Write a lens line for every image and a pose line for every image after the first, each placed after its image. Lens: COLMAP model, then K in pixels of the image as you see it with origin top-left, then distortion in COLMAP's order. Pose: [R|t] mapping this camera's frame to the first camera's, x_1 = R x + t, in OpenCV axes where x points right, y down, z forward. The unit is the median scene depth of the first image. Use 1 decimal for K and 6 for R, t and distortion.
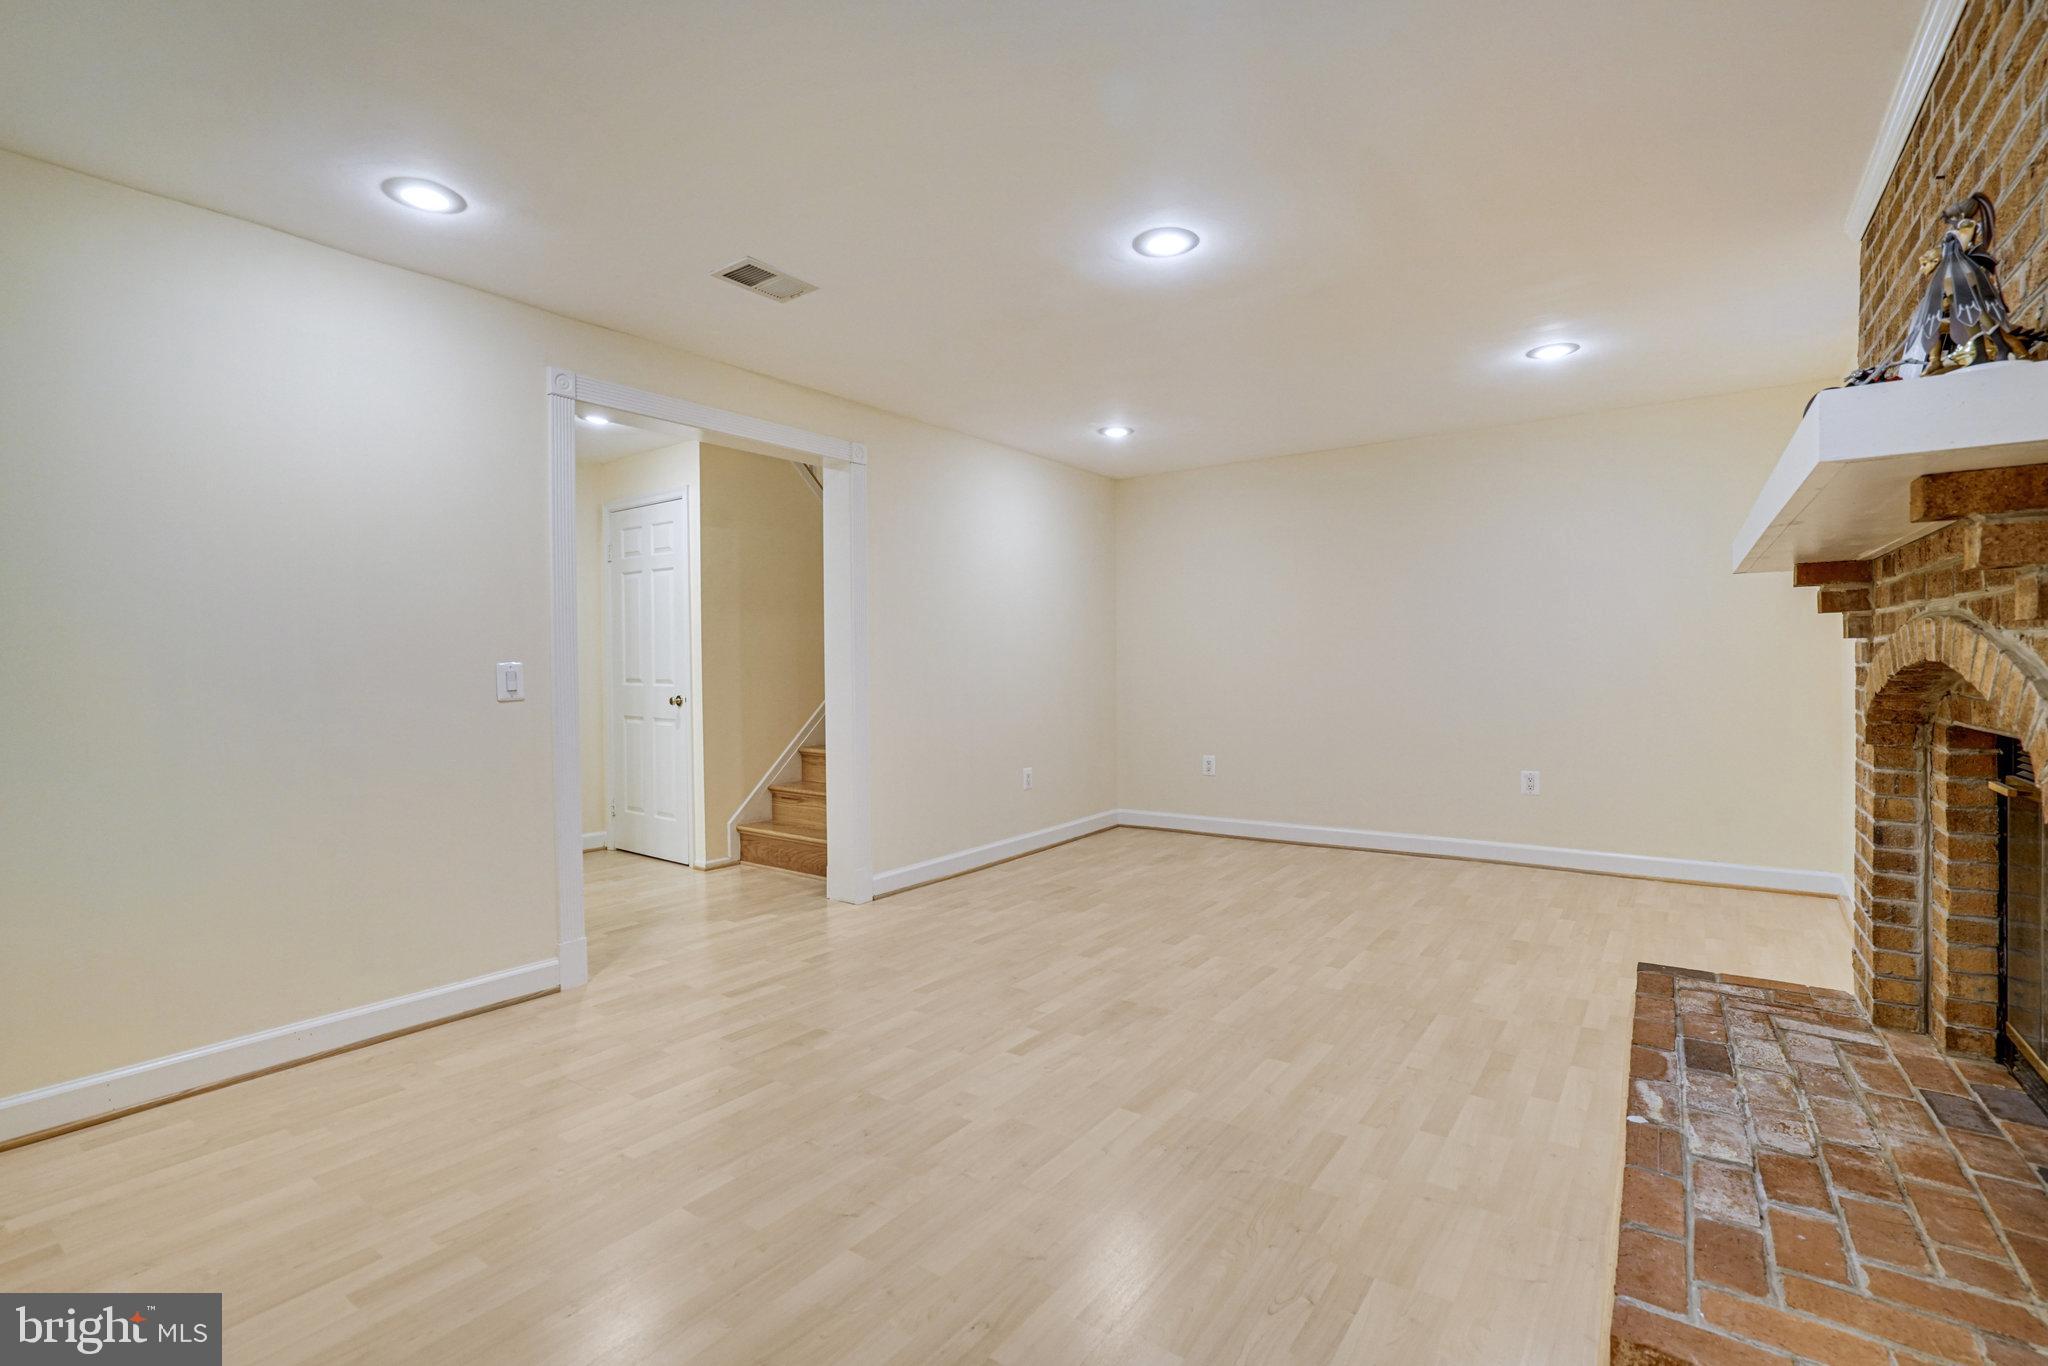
lens RADIAL K [[945.2, 0, 1059.3], [0, 945.2, 684.4], [0, 0, 1]] dist [-0.001237, 0.001050]
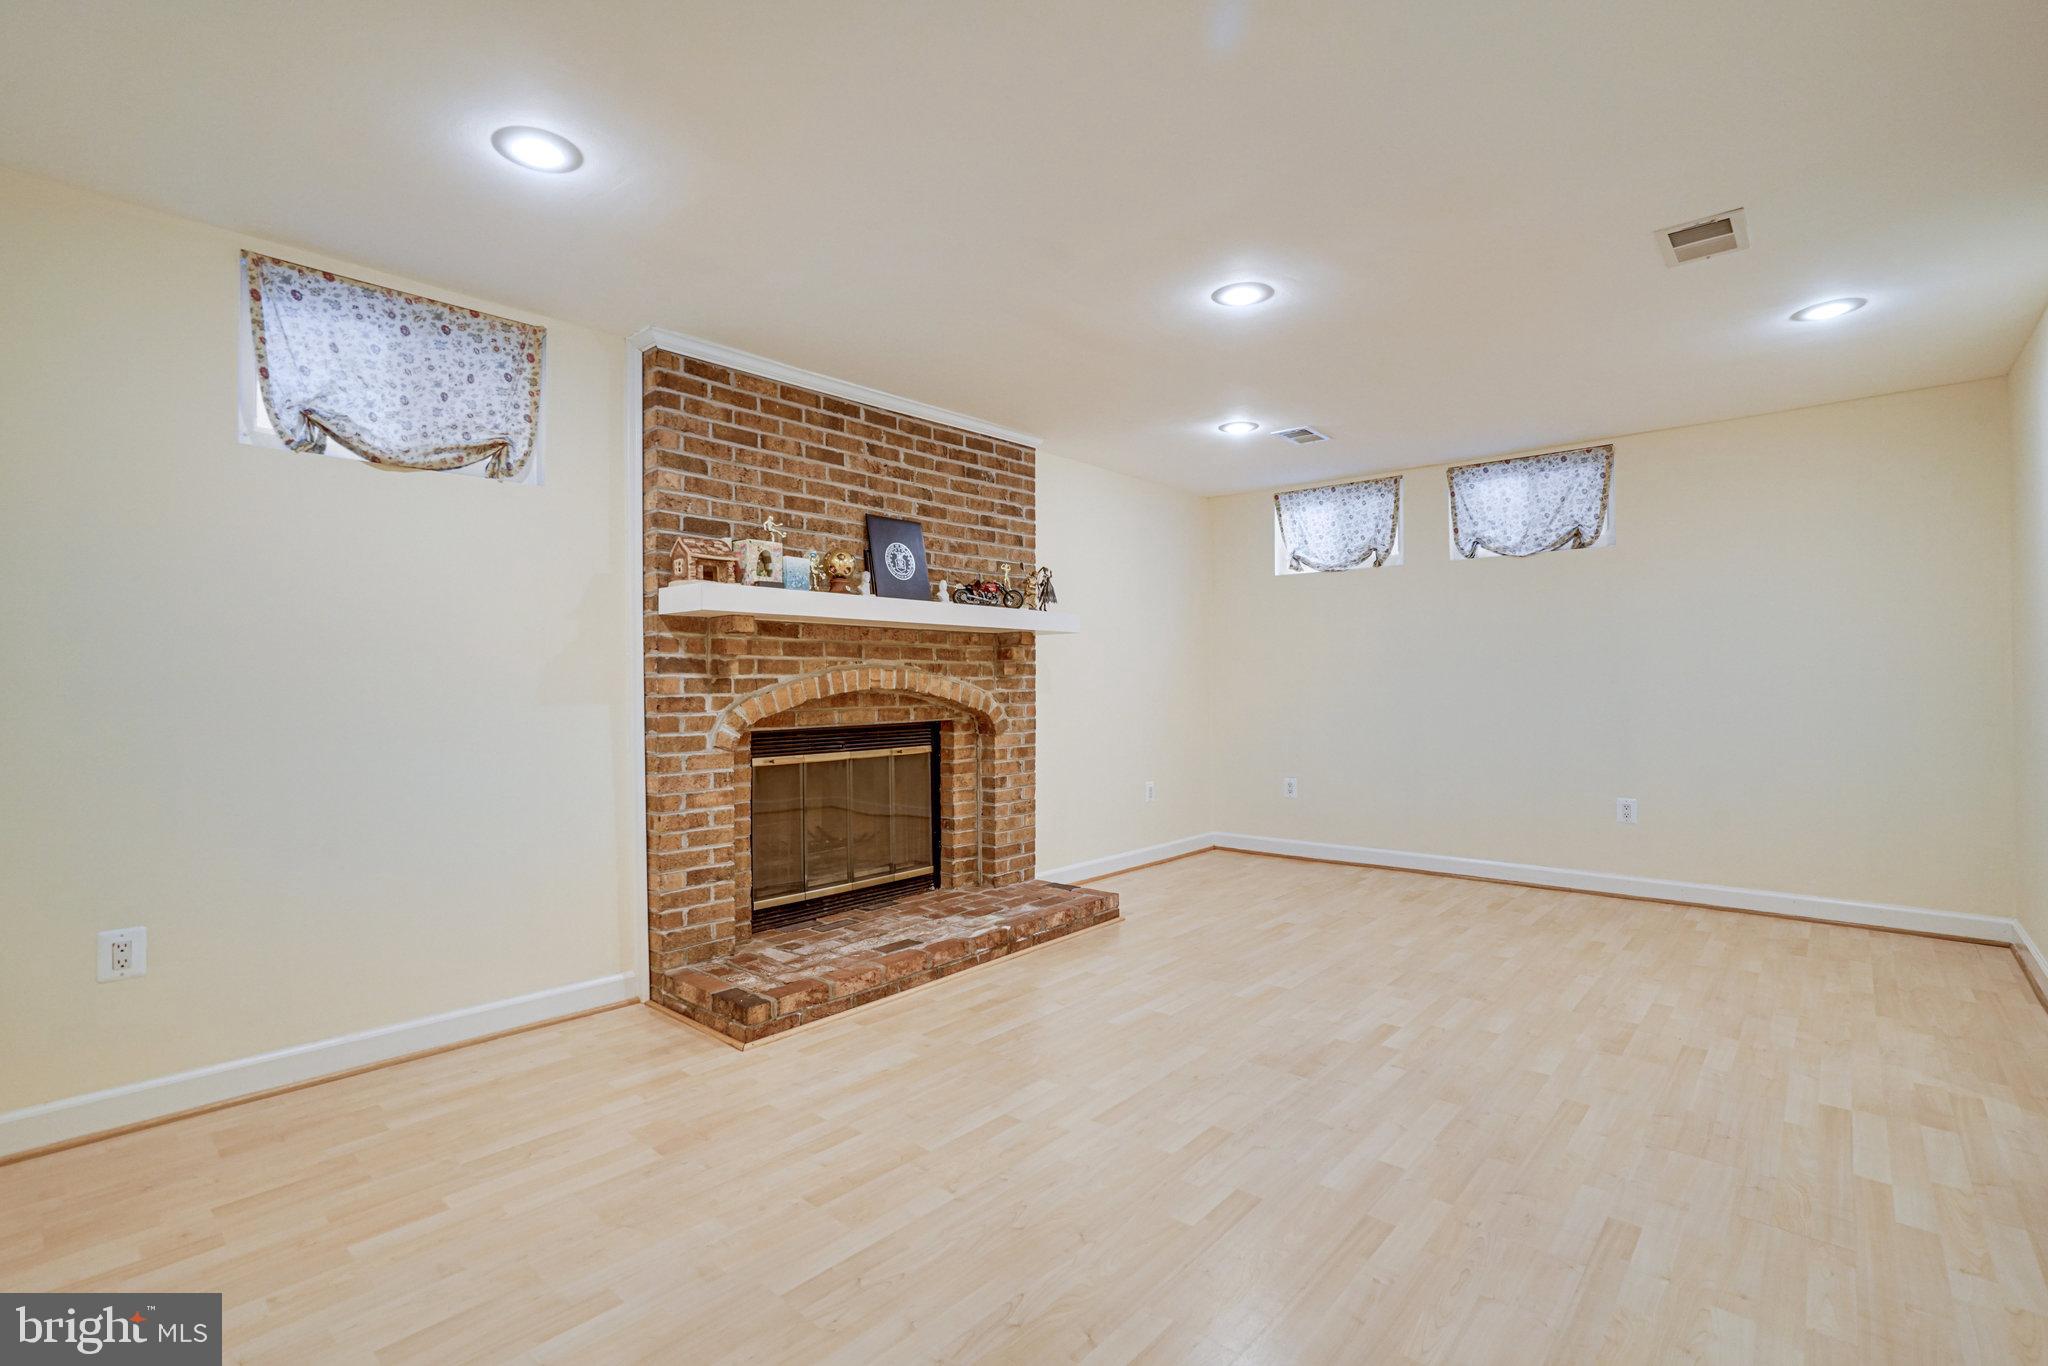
lens RADIAL K [[945.2, 0, 1059.3], [0, 945.2, 684.4], [0, 0, 1]] dist [-0.001237, 0.001050]
pose [[-0.994687, 0.014502, 0.101914, 0.221525], [0.016748, 0.999635, 0.021218, -0.048623], [-0.101569, 0.022813, -0.994567, 2.092719]]
